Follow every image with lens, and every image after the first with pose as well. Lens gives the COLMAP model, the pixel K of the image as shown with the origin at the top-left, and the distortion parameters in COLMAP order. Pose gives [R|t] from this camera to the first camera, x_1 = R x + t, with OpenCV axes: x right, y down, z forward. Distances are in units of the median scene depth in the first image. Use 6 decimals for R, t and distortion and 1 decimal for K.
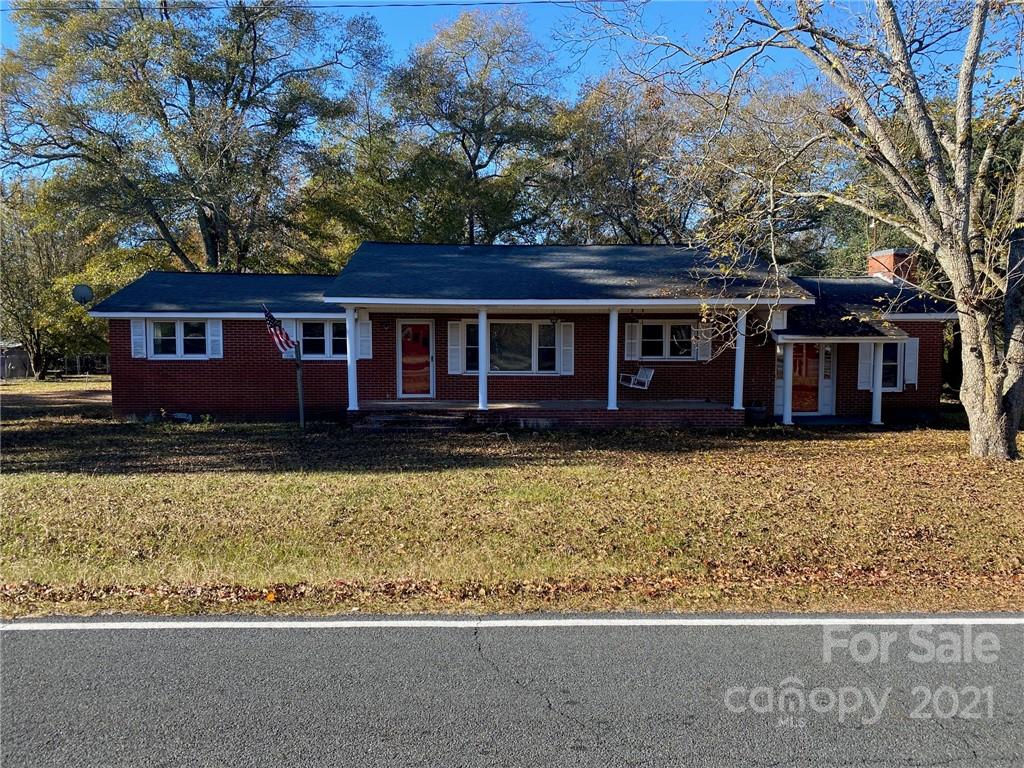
lens RADIAL K [[770.5, 0, 512.0], [0, 770.5, 384.0], [0, 0, 1]] dist [0.078179, -0.114241]
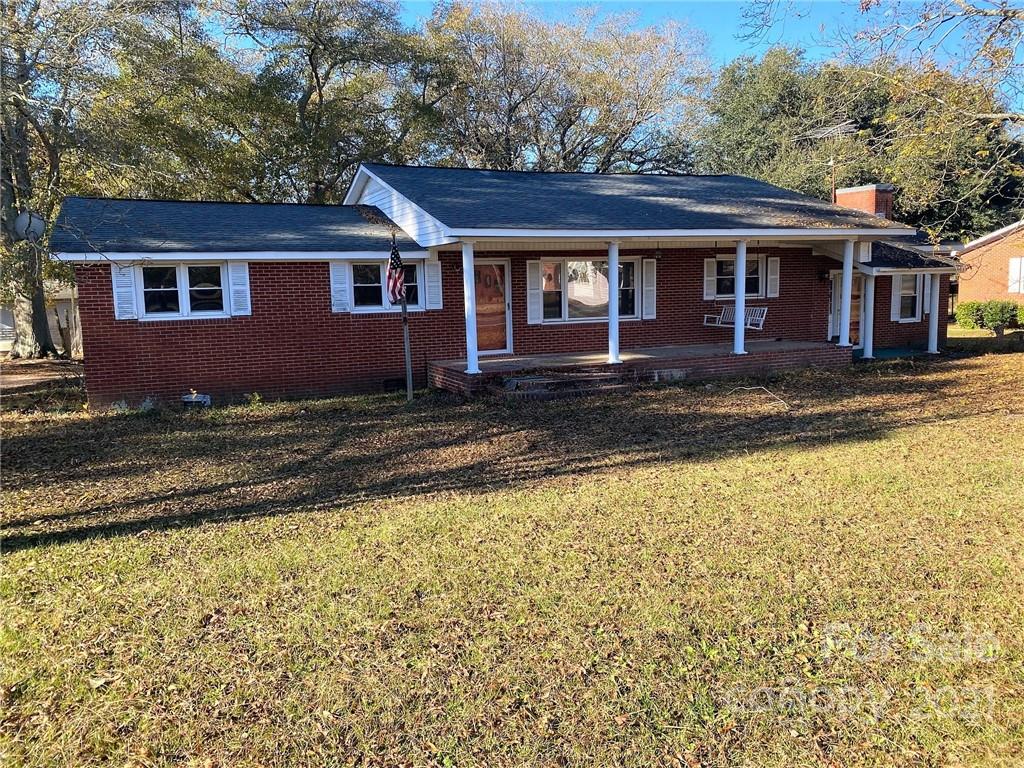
lens RADIAL K [[770.5, 0, 512.0], [0, 770.5, 384.0], [0, 0, 1]] dist [0.078179, -0.114241]
pose [[0.933624, -0.071177, 0.351113, -0.402059], [0.046552, 0.995859, 0.078093, -0.014165], [-0.355218, -0.056564, 0.933071, 0.223110]]
